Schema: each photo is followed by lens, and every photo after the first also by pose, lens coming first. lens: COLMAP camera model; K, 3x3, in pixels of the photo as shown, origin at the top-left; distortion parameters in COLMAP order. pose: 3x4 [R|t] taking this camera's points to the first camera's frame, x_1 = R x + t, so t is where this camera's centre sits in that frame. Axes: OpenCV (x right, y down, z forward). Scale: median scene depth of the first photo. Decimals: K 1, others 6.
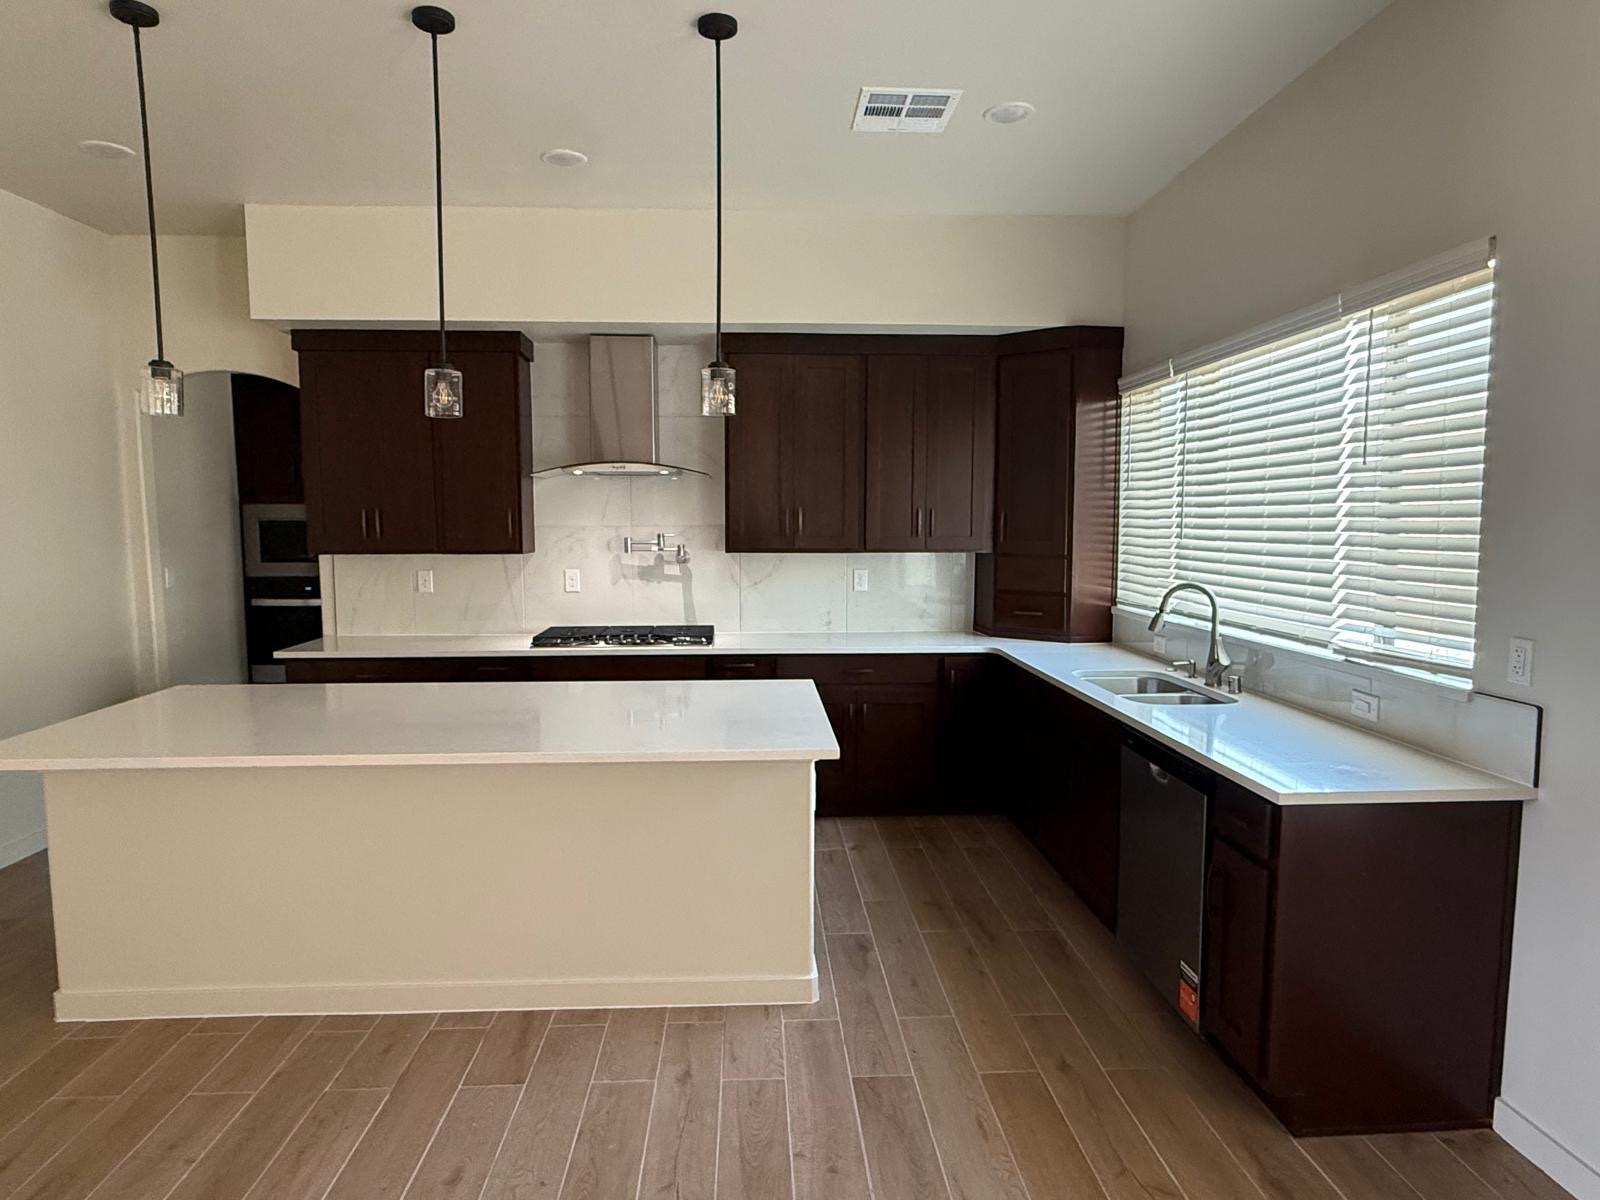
lens RADIAL K [[957.0, 0, 795.2], [0, 957.0, 599.3], [0, 0, 1]] dist [0.035244, 0.001000]
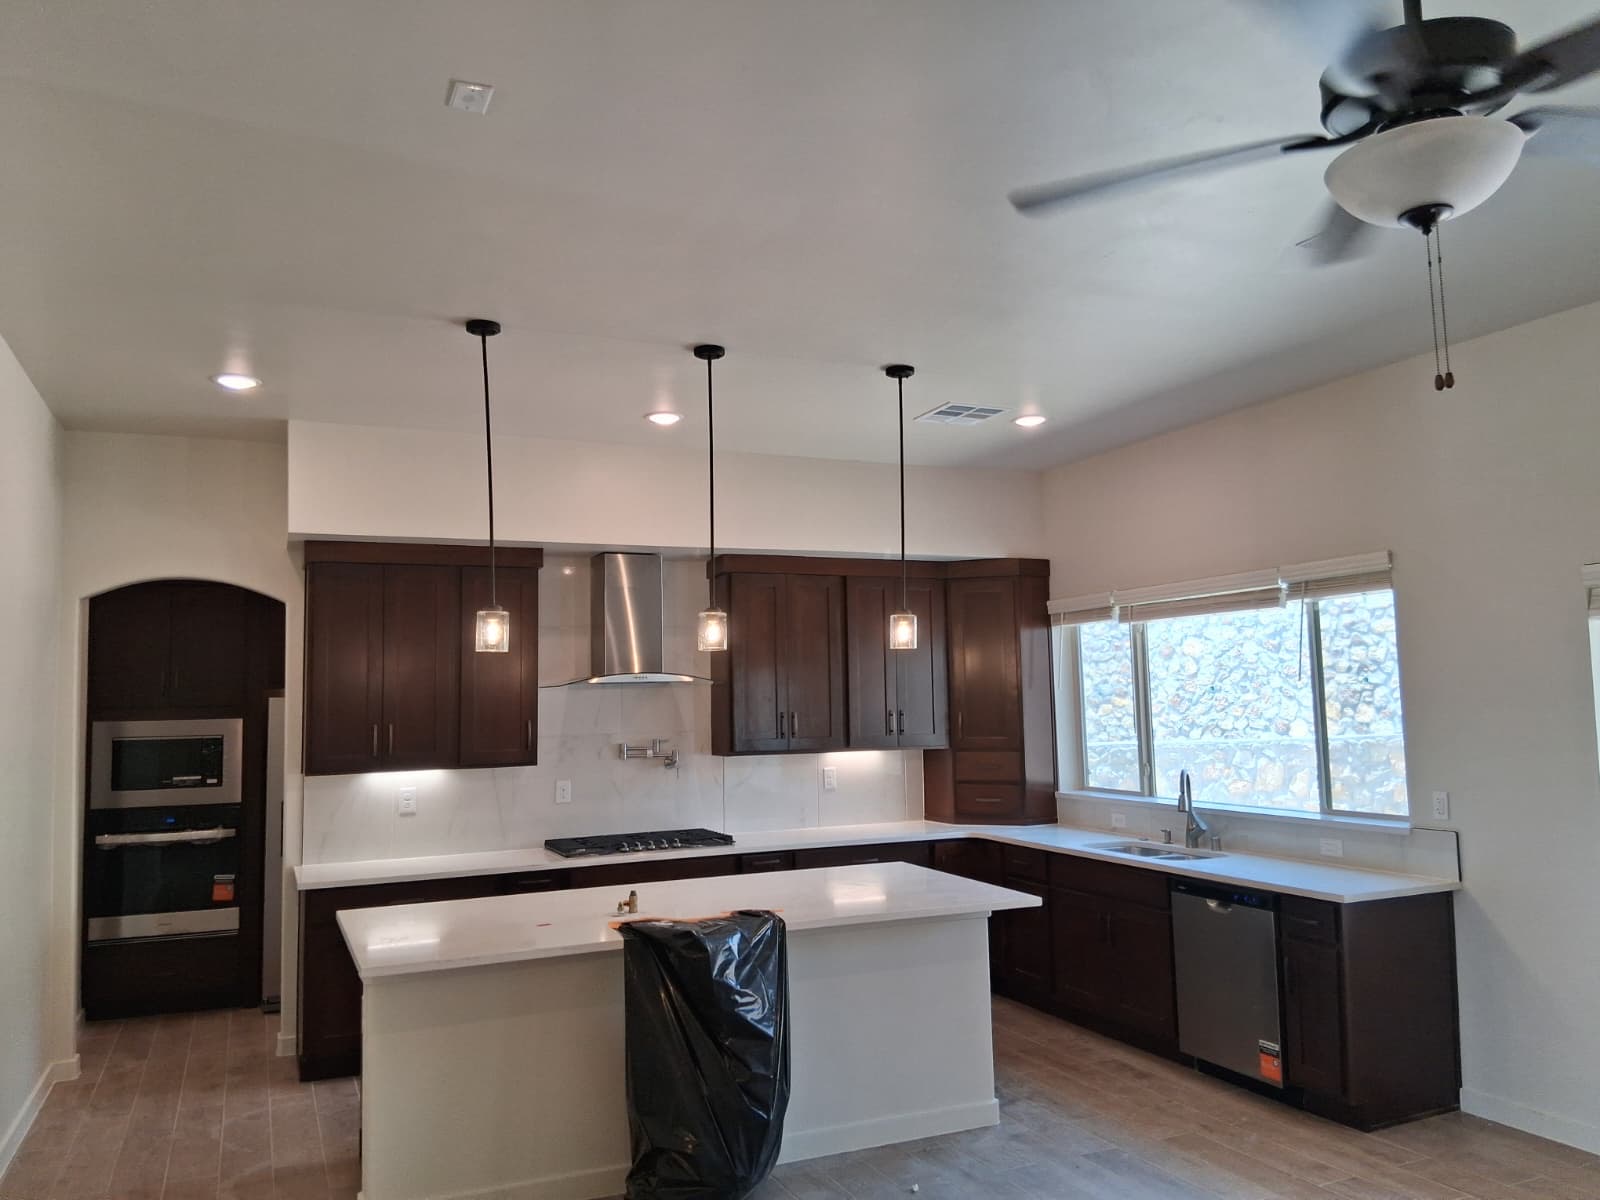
lens RADIAL K [[1221.2, 0, 803.6], [0, 1221.2, 601.8], [0, 0, 1]] dist [0.074186, -0.043335]
pose [[0.928831, 0.012318, 0.370299, -0.511277], [0.049756, 0.986247, -0.157614, -0.000062], [-0.367147, 0.164821, 0.915444, -0.292187]]
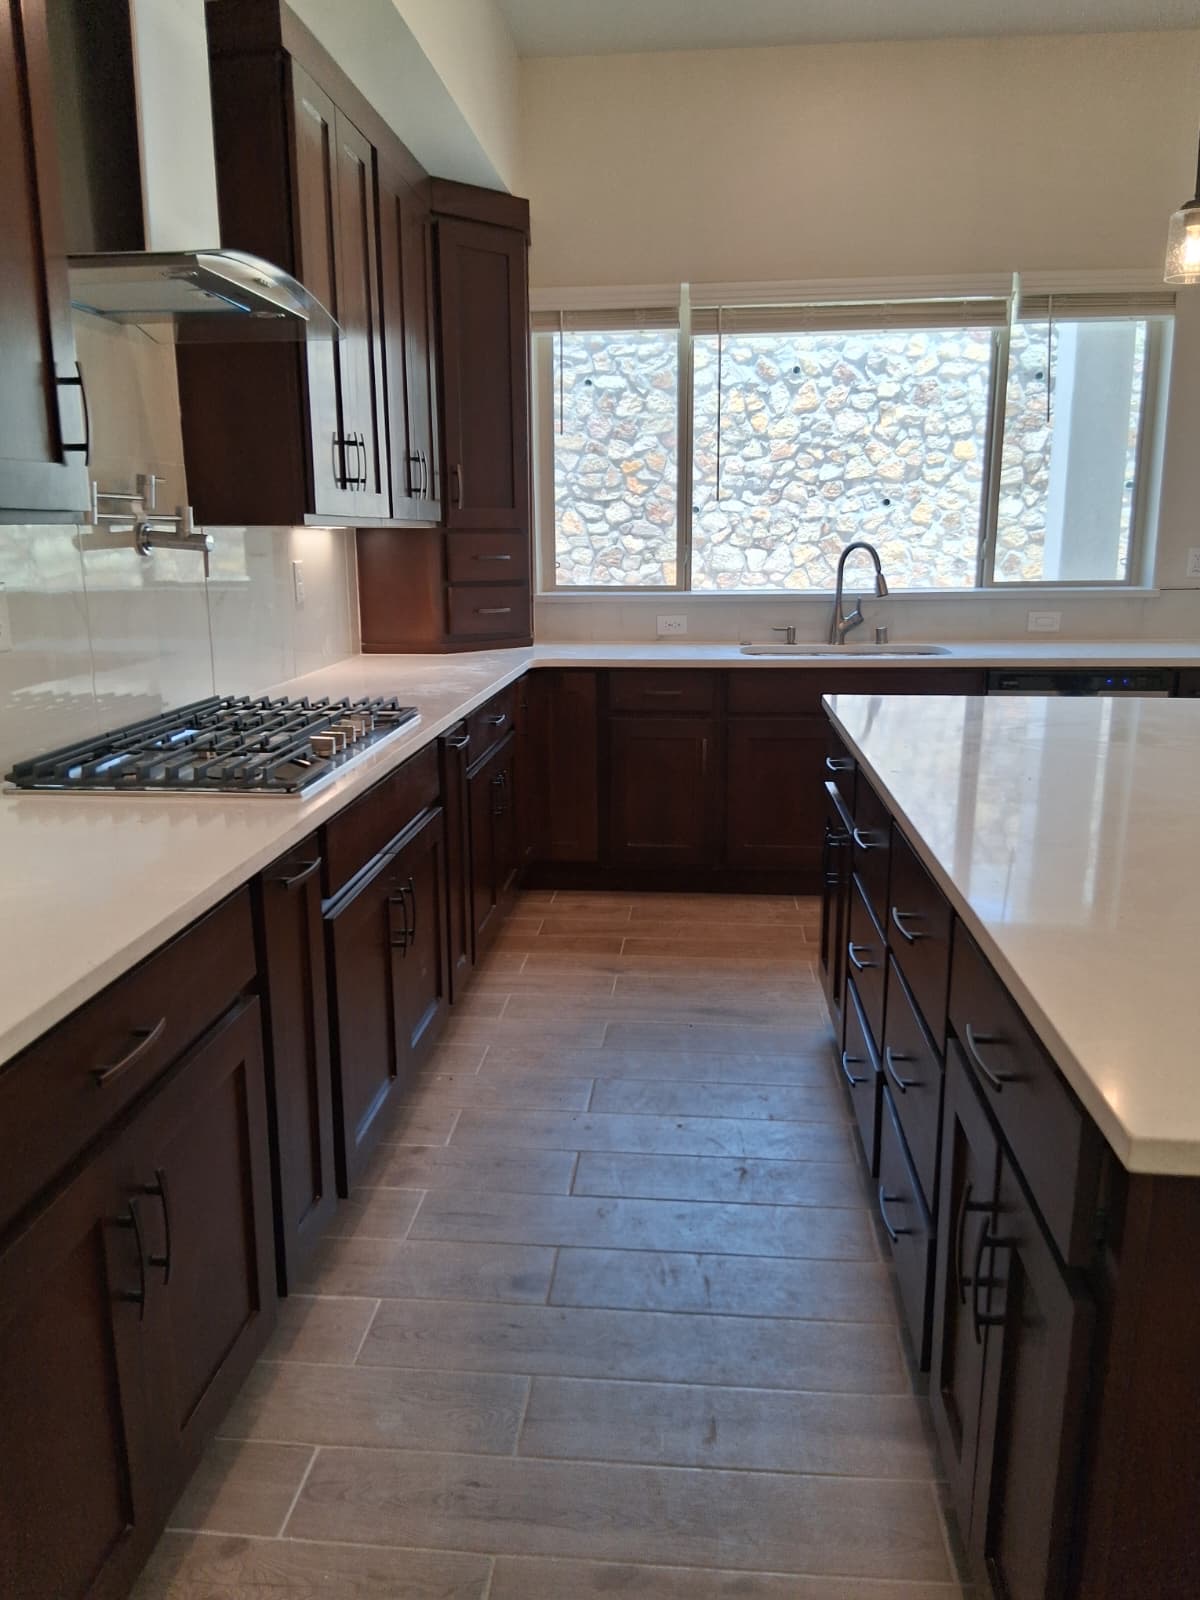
lens RADIAL K [[1221.2, 0, 606.7], [0, 1221.2, 811.7], [0, 0, 1]] dist [0.074186, -0.043335]
pose [[0.120245, -0.227890, 0.966234, -0.682423], [0.090161, 0.971780, 0.217978, -0.032991], [-0.988642, 0.060906, 0.137398, 0.815270]]
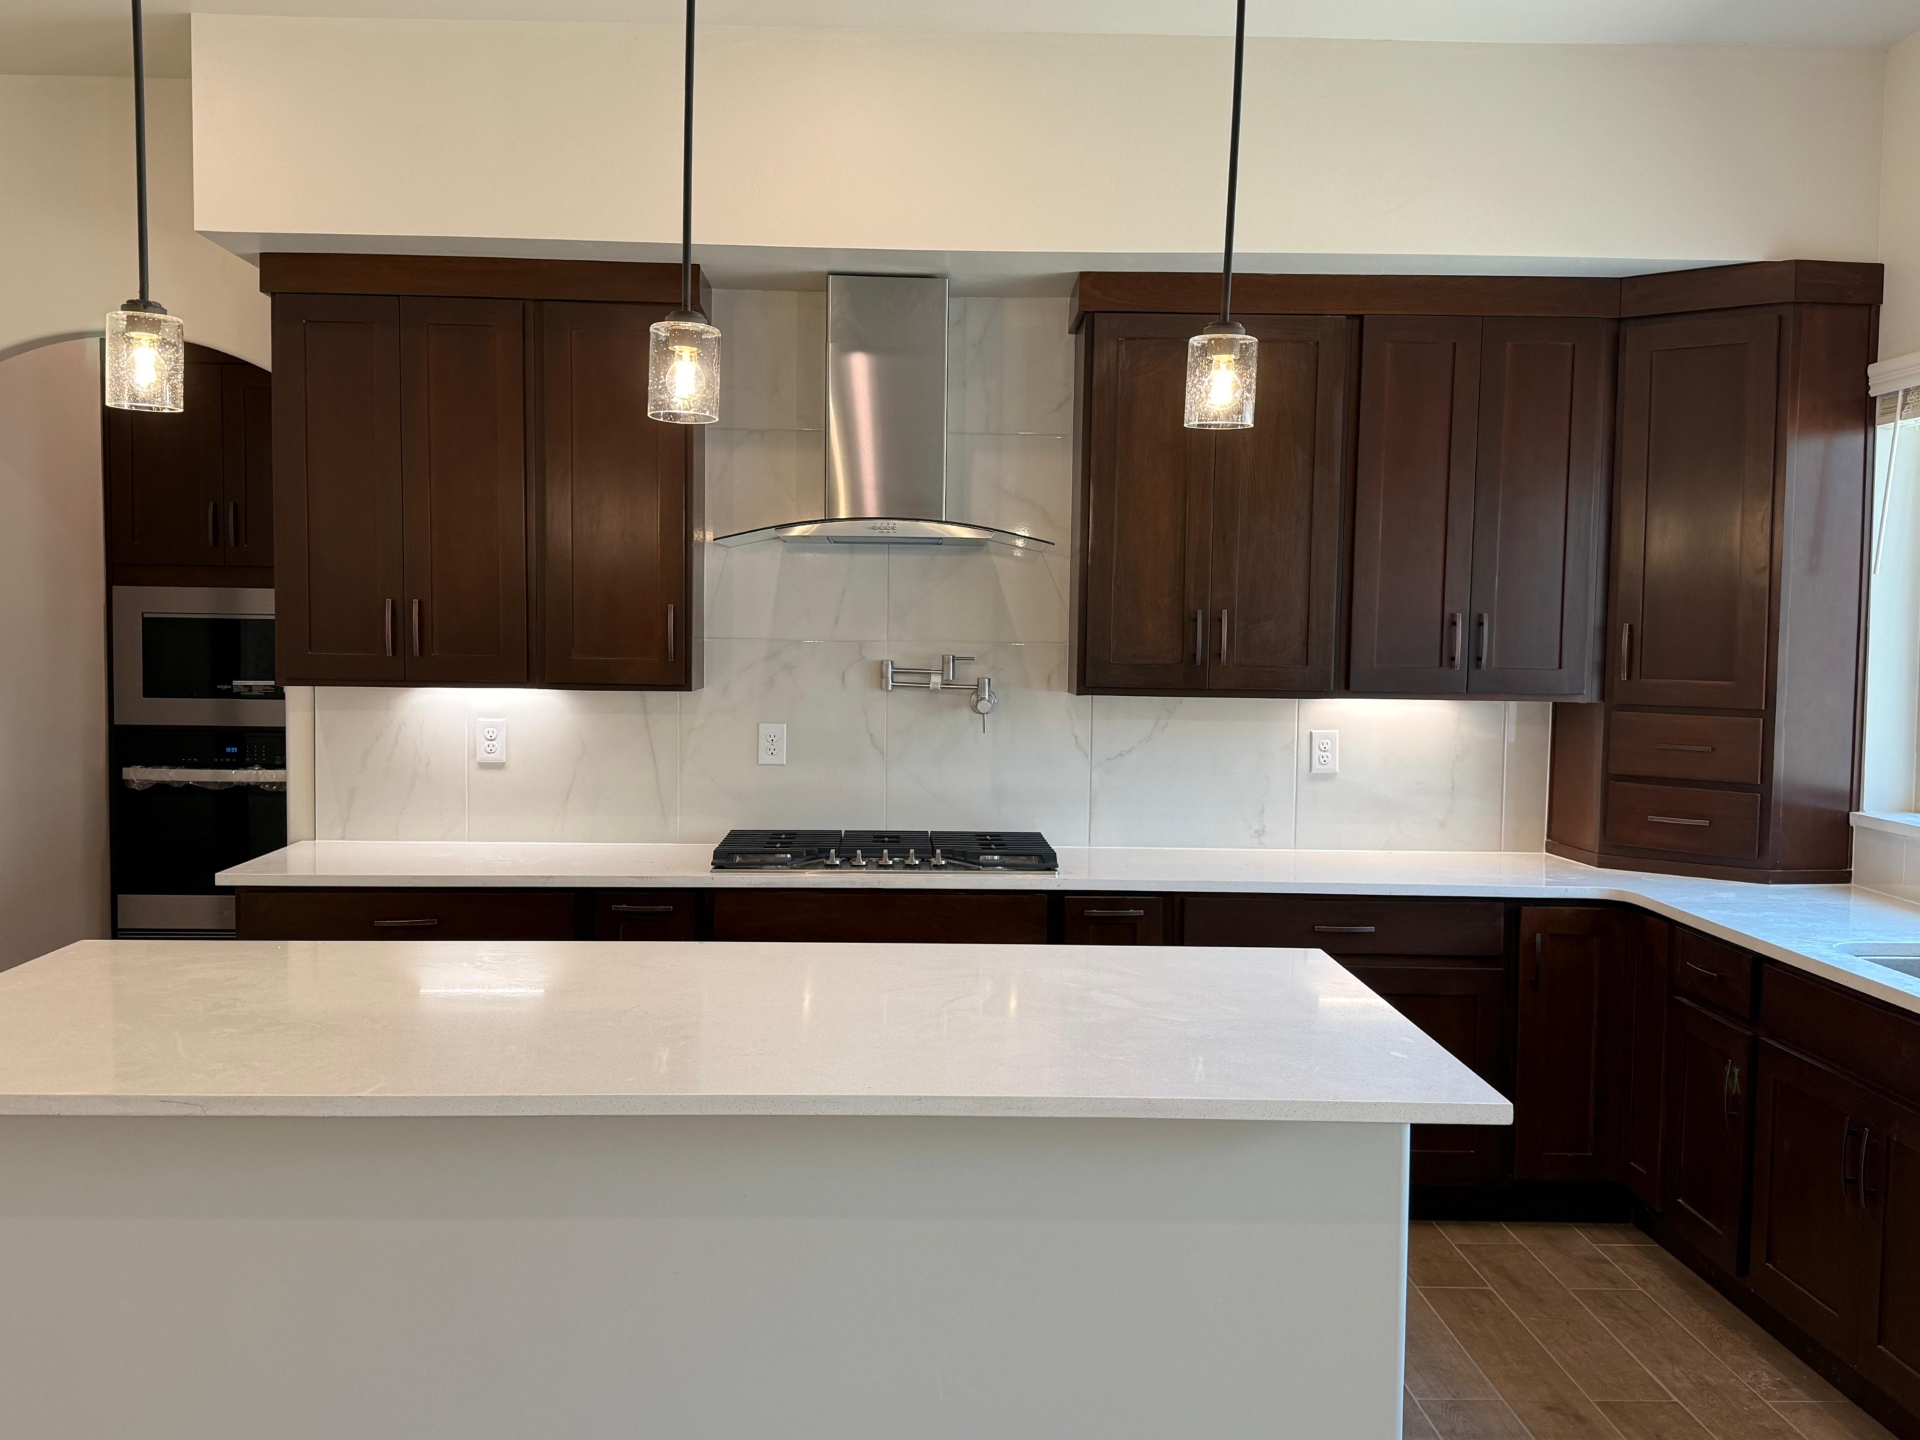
lens RADIAL K [[1784.1, 0, 955.5], [0, 1784.1, 717.2], [0, 0, 1]] dist [0.056027, 0.000000]
pose [[0.999767, 0.016209, -0.014248, -0.128359], [-0.016697, 0.999255, -0.034796, -0.001411], [0.013673, 0.035026, 0.999293, 0.043048]]
